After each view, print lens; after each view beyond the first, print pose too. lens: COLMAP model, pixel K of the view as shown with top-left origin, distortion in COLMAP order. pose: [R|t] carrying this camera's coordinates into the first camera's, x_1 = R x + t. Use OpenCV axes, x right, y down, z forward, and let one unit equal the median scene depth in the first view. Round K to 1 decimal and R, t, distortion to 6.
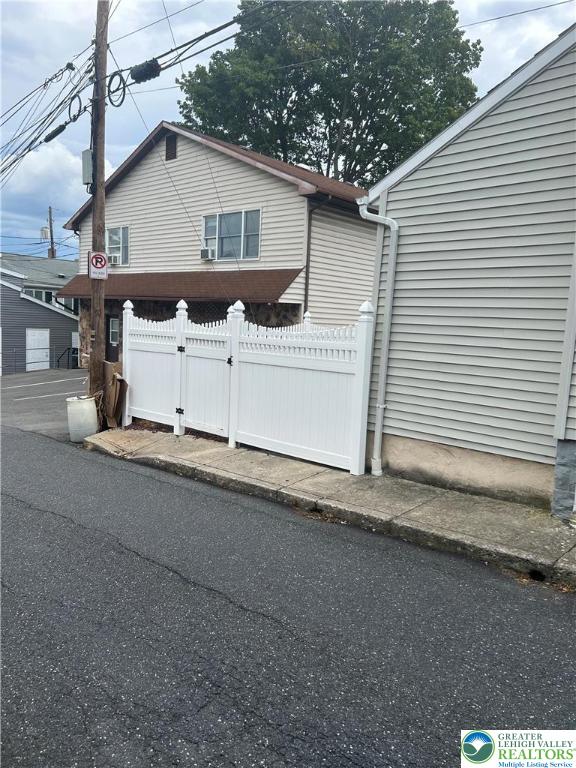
lens RADIAL K [[571.3, 0, 288.5], [0, 571.3, 382.4], [0, 0, 1]] dist [0.044517, -0.057630]
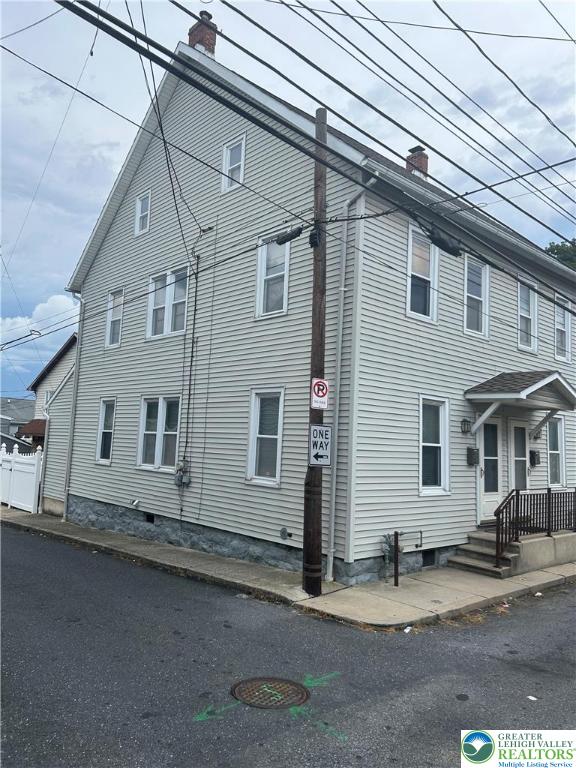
lens RADIAL K [[571.3, 0, 287.7], [0, 571.3, 381.5], [0, 0, 1]] dist [0.044517, -0.057630]
pose [[0.996635, -0.008643, -0.081513, 1.074862], [-0.009457, 0.975661, -0.219081, 0.100956], [0.081423, 0.219115, 0.972296, -1.117966]]
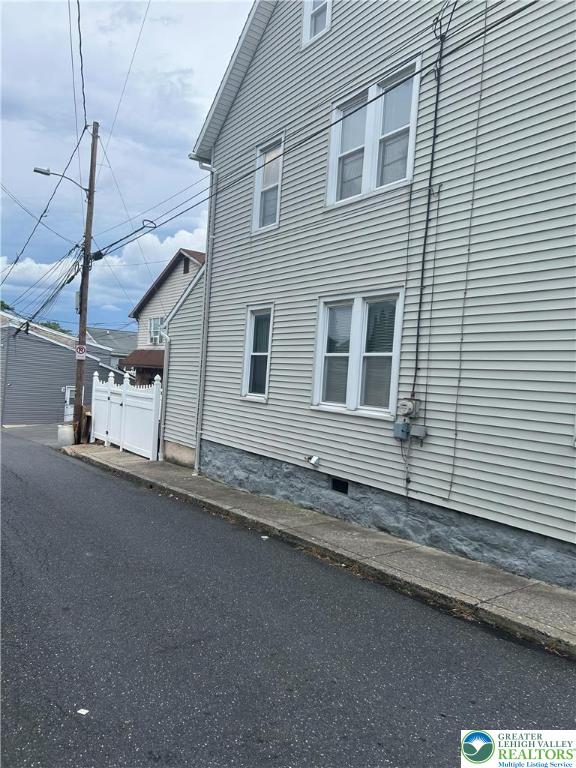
lens RADIAL K [[571.3, 0, 292.5], [0, 571.3, 381.4], [0, 0, 1]] dist [0.044517, -0.057630]
pose [[0.976388, 0.015442, -0.215473, 0.754826], [-0.039777, 0.993239, -0.109063, 0.062120], [0.212332, 0.115059, 0.970400, -0.640757]]
